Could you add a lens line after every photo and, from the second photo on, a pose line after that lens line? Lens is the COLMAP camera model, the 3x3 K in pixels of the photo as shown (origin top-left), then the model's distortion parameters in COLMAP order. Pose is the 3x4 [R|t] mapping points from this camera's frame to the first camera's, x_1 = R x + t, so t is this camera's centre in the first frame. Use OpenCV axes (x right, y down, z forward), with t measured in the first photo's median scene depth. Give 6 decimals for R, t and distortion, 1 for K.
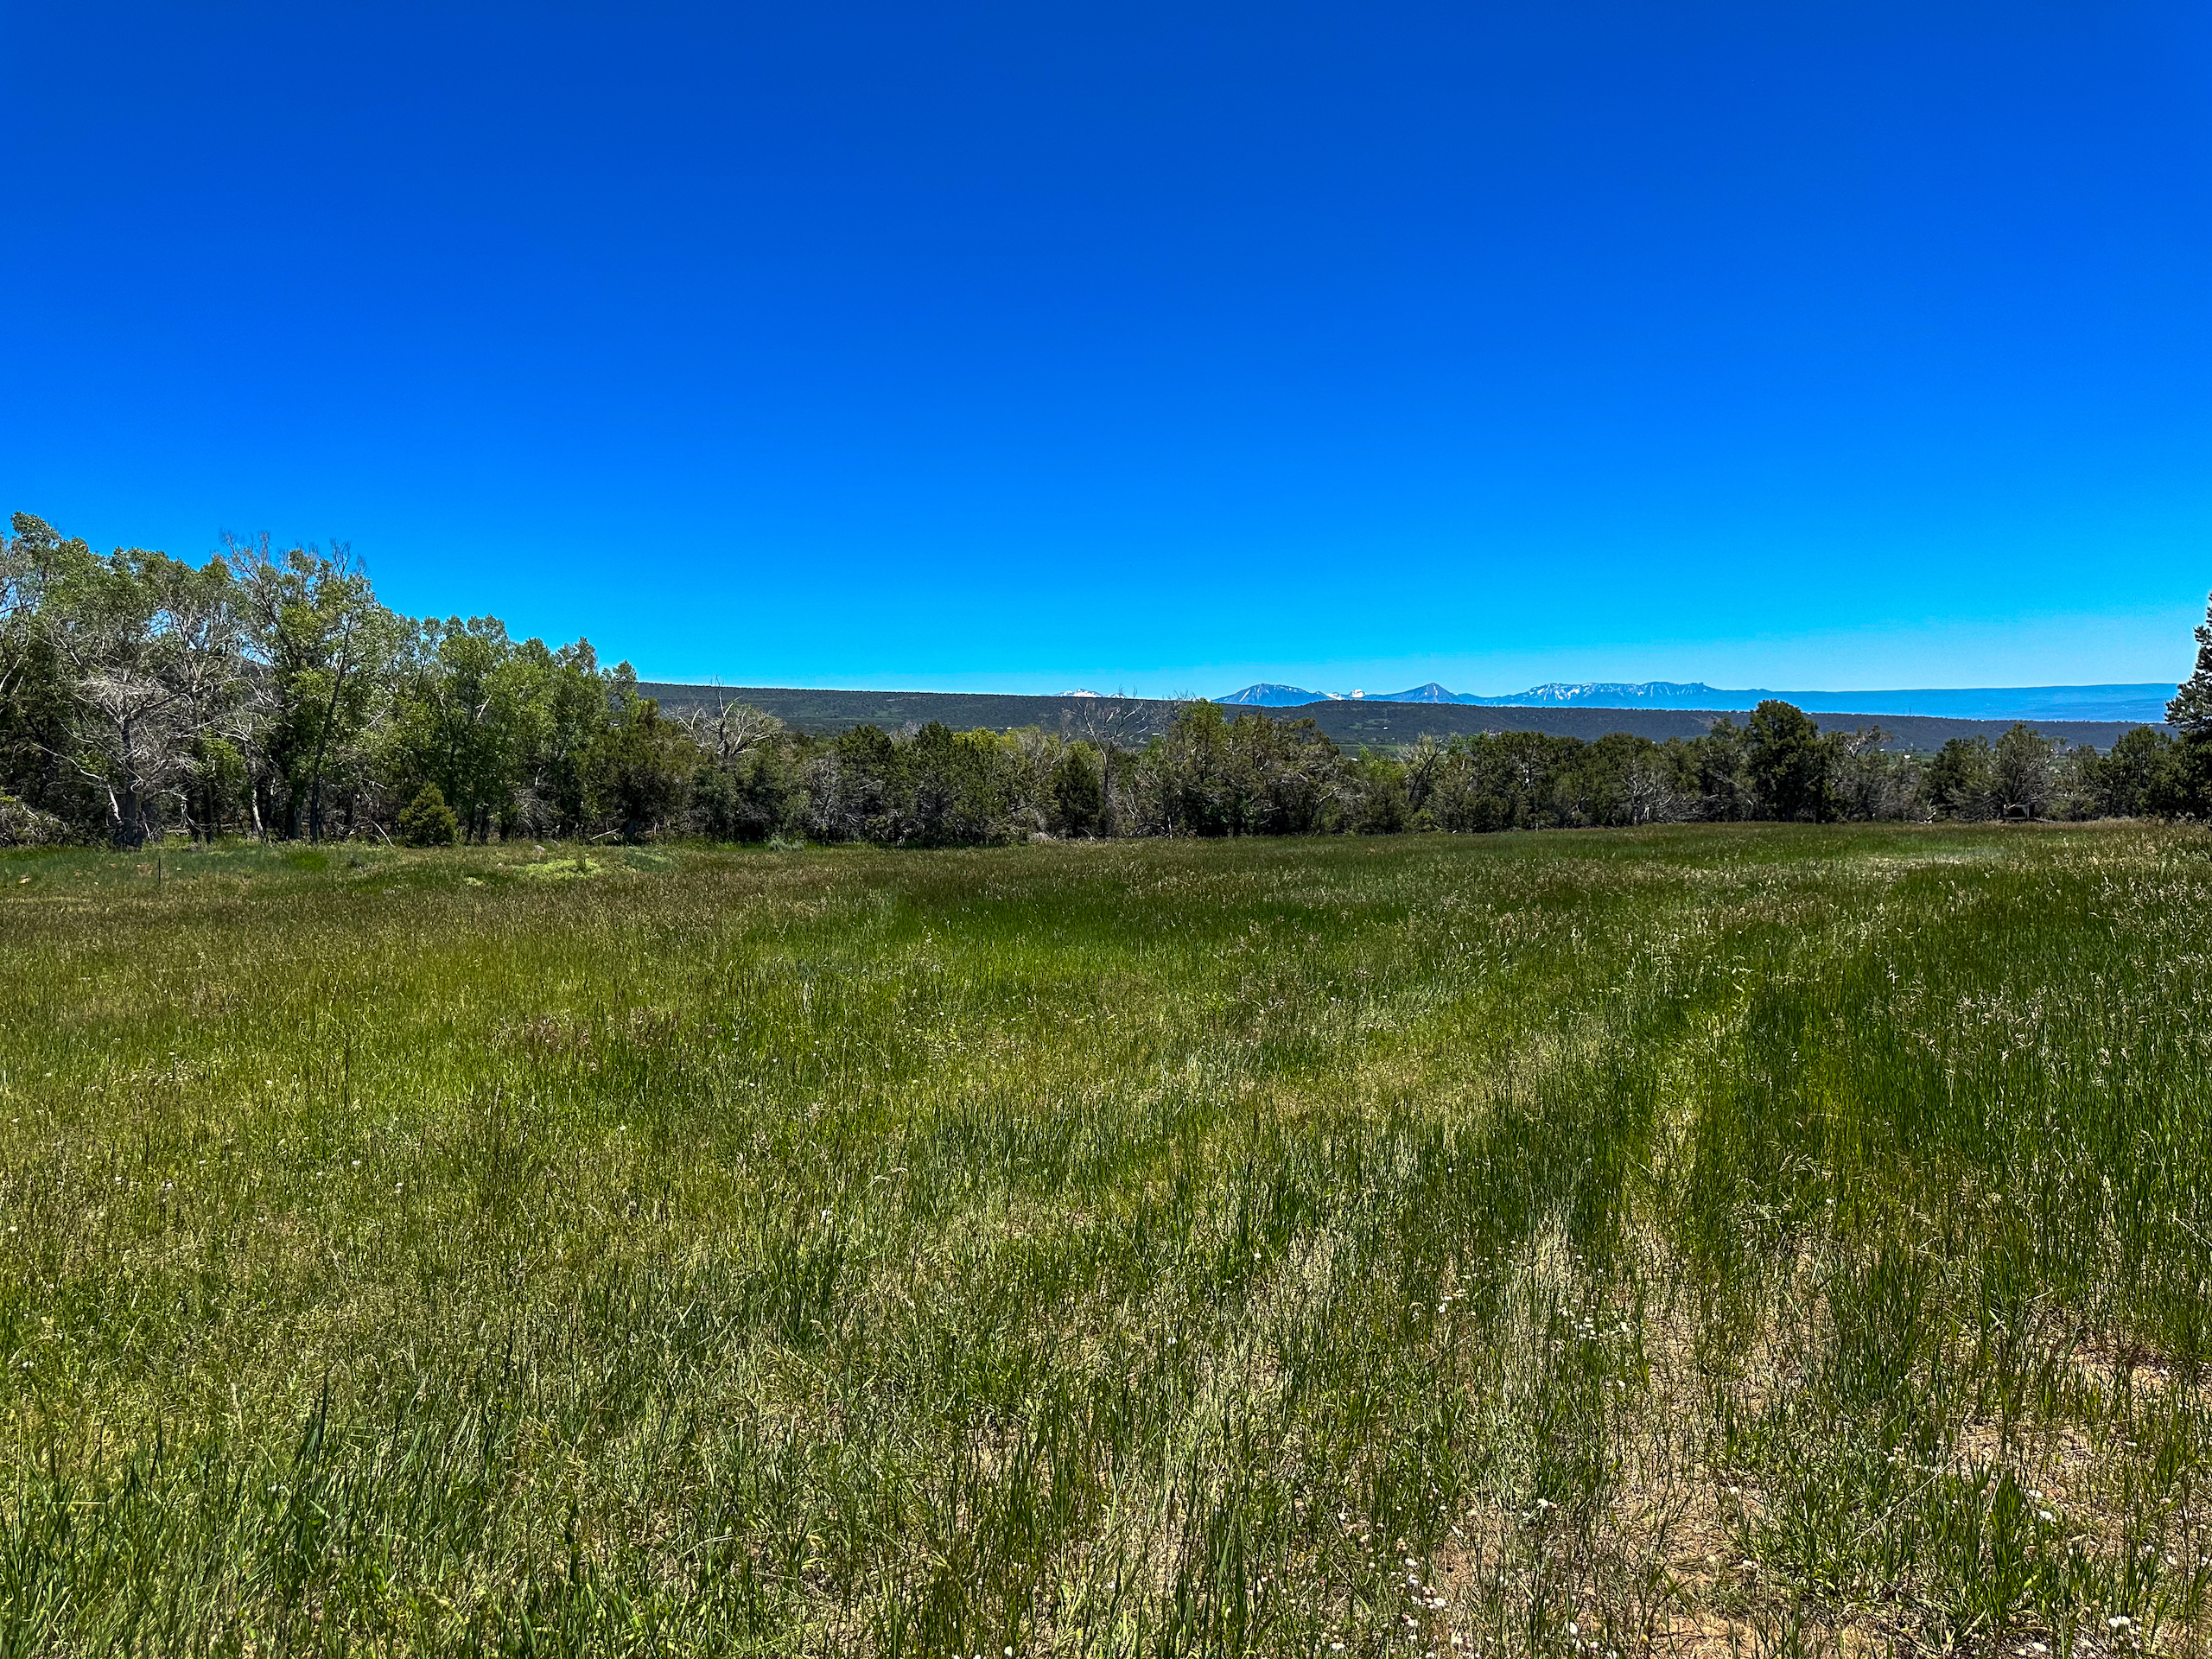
lens RADIAL K [[1538.9, 0, 1096.3], [0, 1538.9, 832.9], [0, 0, 1]] dist [0.117317, -0.161863]
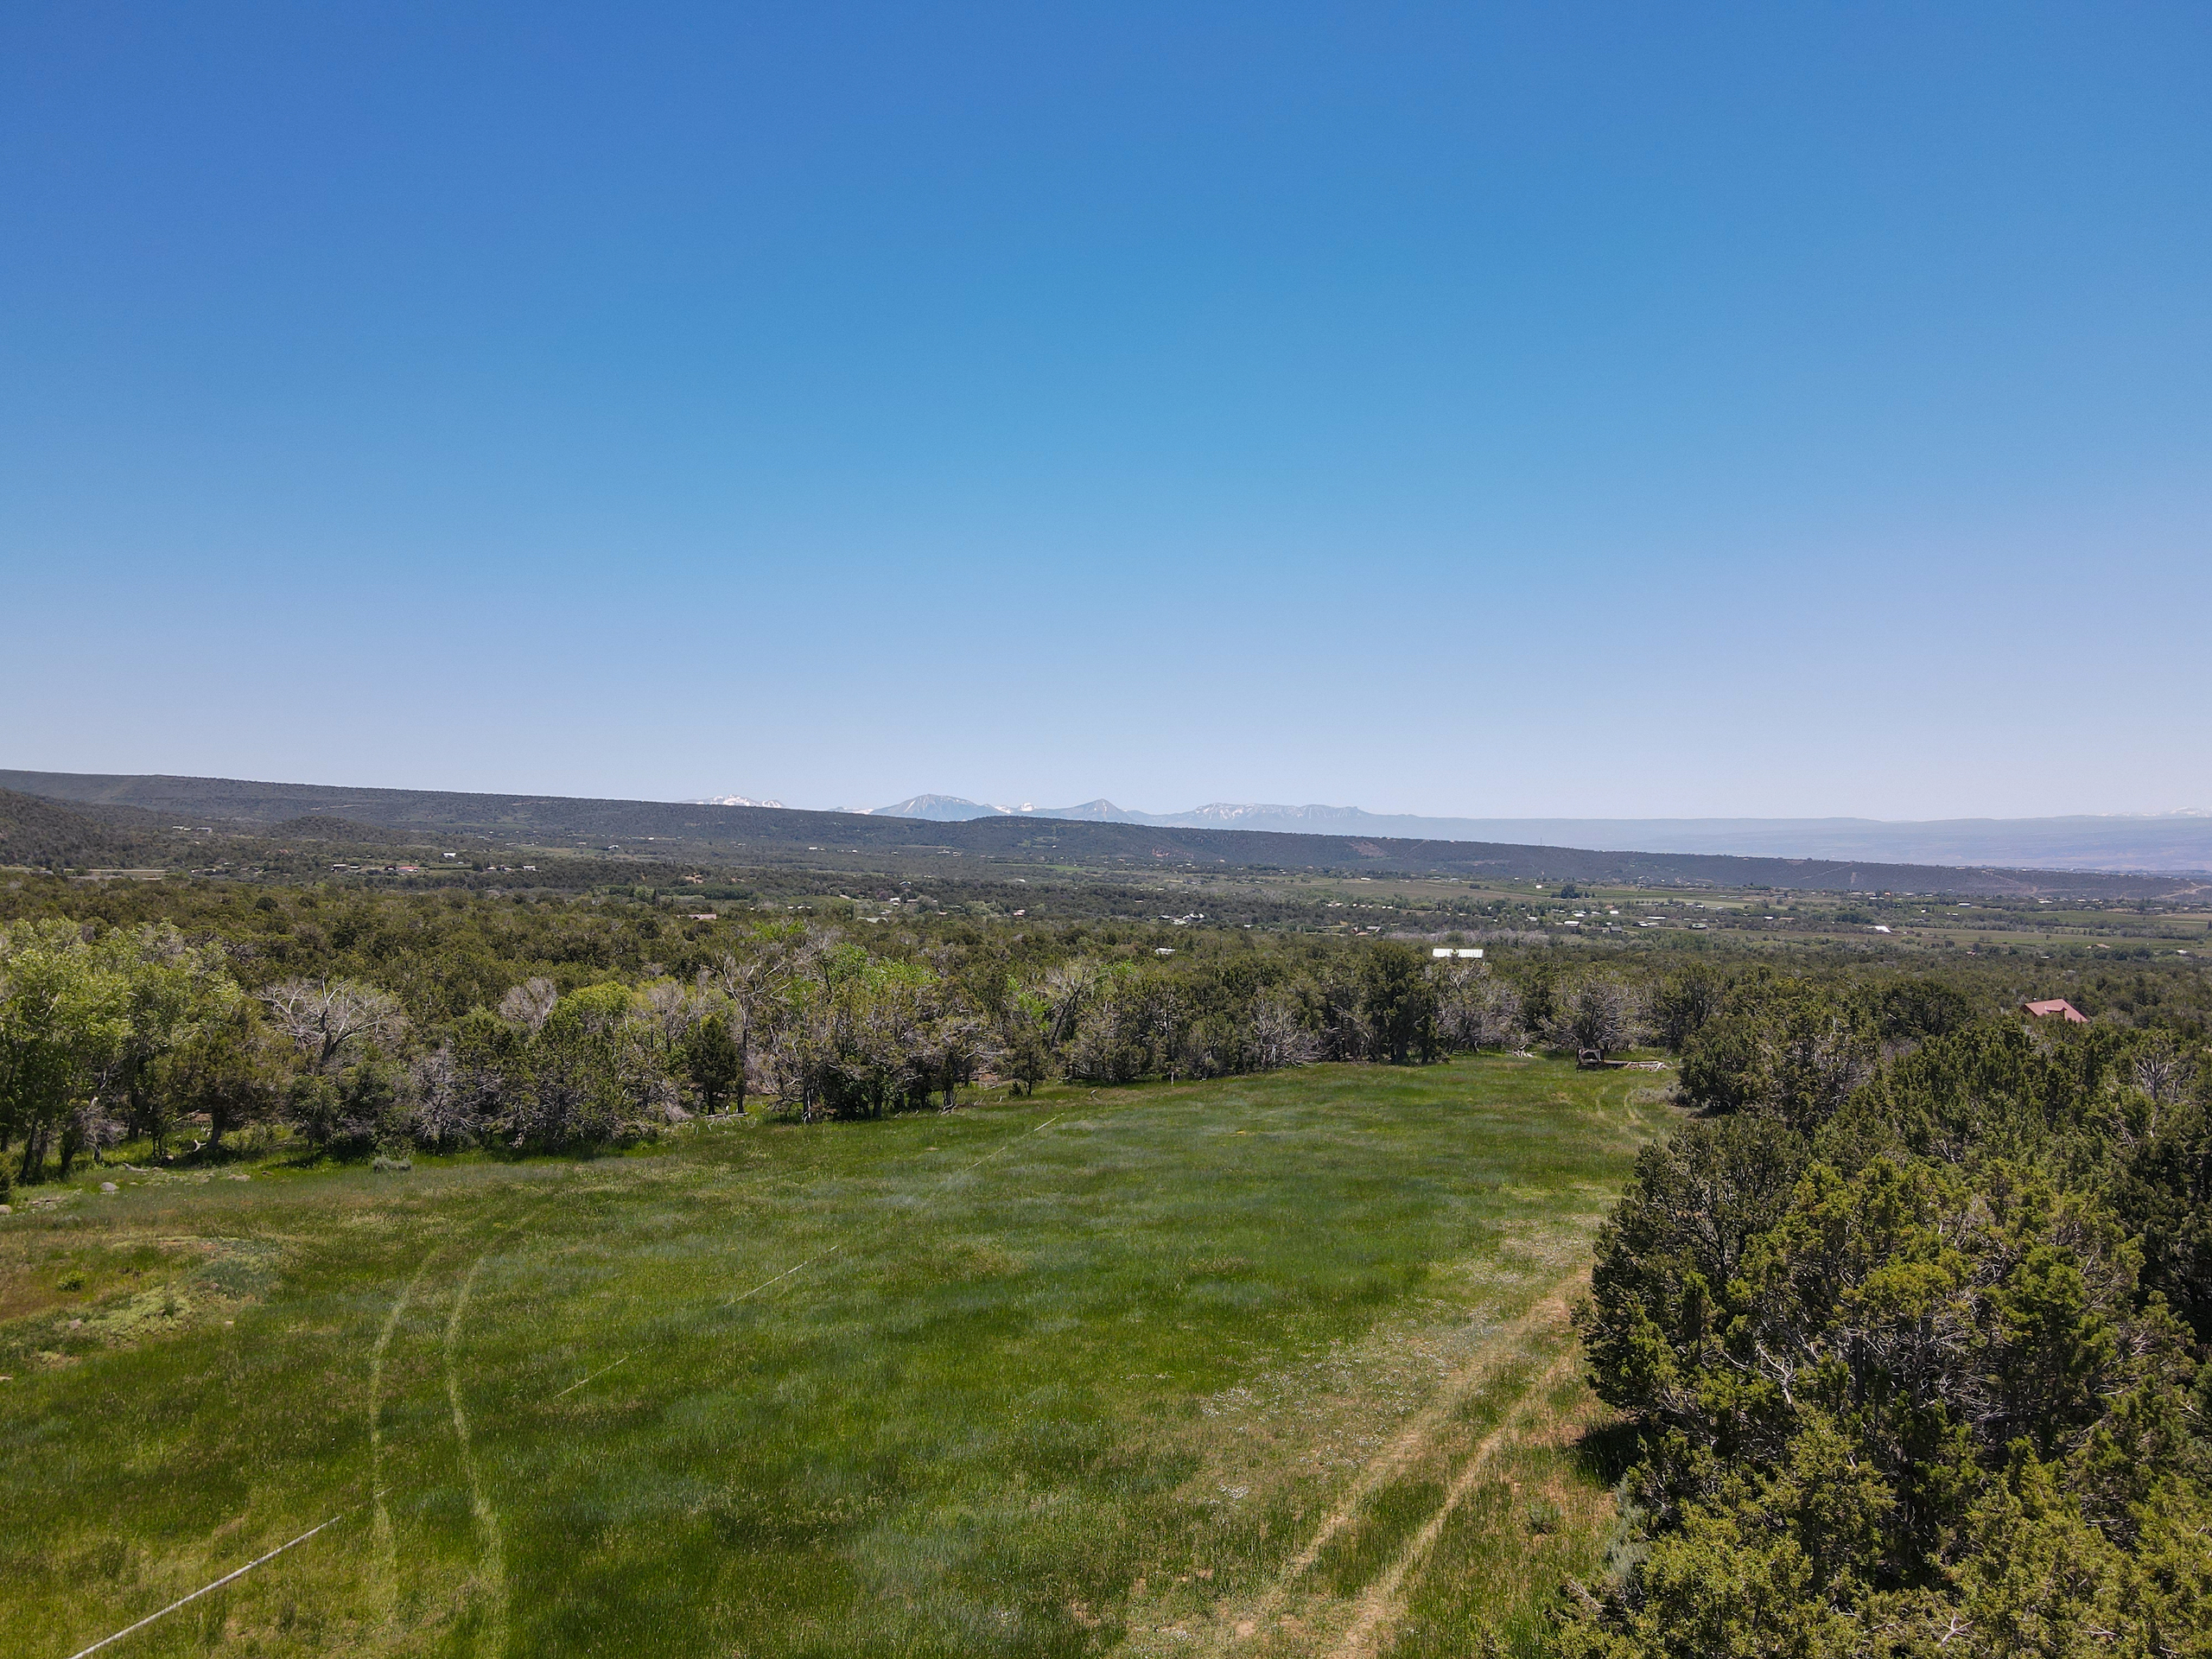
lens RADIAL K [[1628.3, 0, 1094.4], [0, 1628.3, 822.4], [0, 0, 1]] dist [0.007722, 0.012554]
pose [[0.978054, 0.021029, 0.207288, 0.008018], [-0.004699, 0.996867, -0.078961, -0.119836], [-0.208299, 0.076255, 0.975088, -0.077758]]
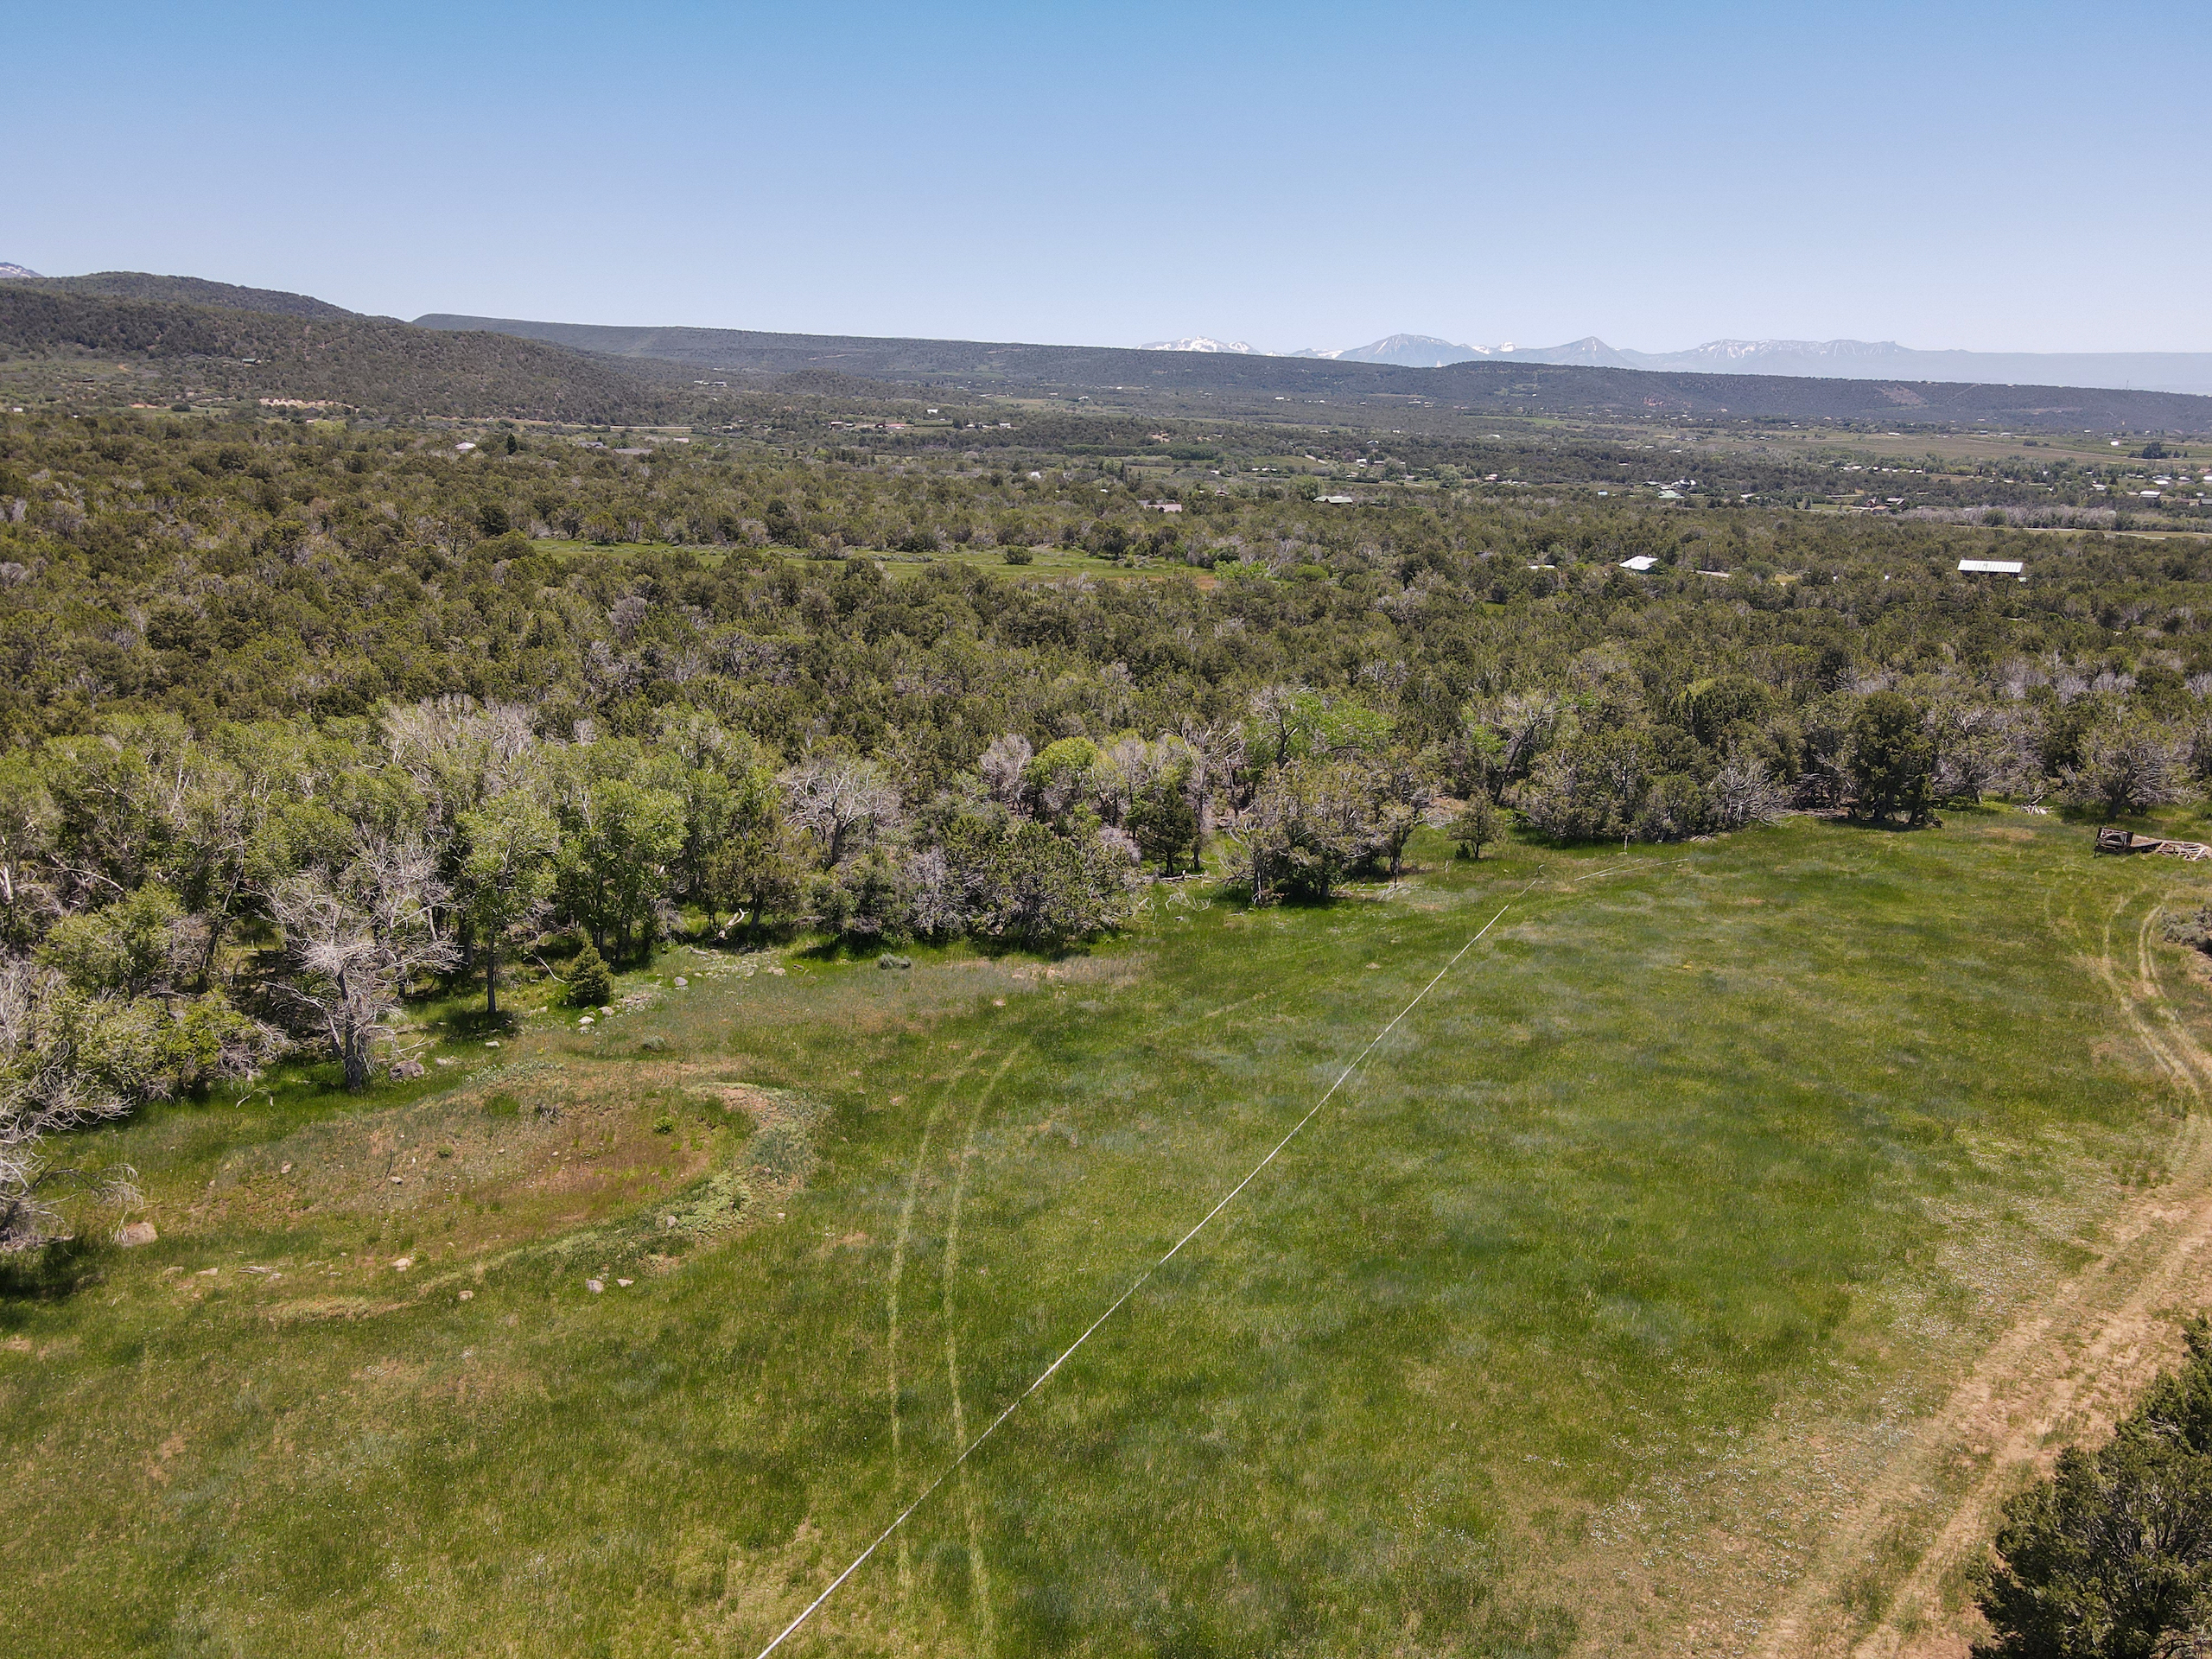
lens RADIAL K [[1628.3, 0, 1098.0], [0, 1628.3, 814.1], [0, 0, 1]] dist [0.007722, 0.012554]
pose [[0.997496, 0.031487, -0.063320, 0.009280], [-0.018727, 0.981053, 0.192832, -0.306234], [0.068192, -0.191164, 0.979187, -0.087570]]
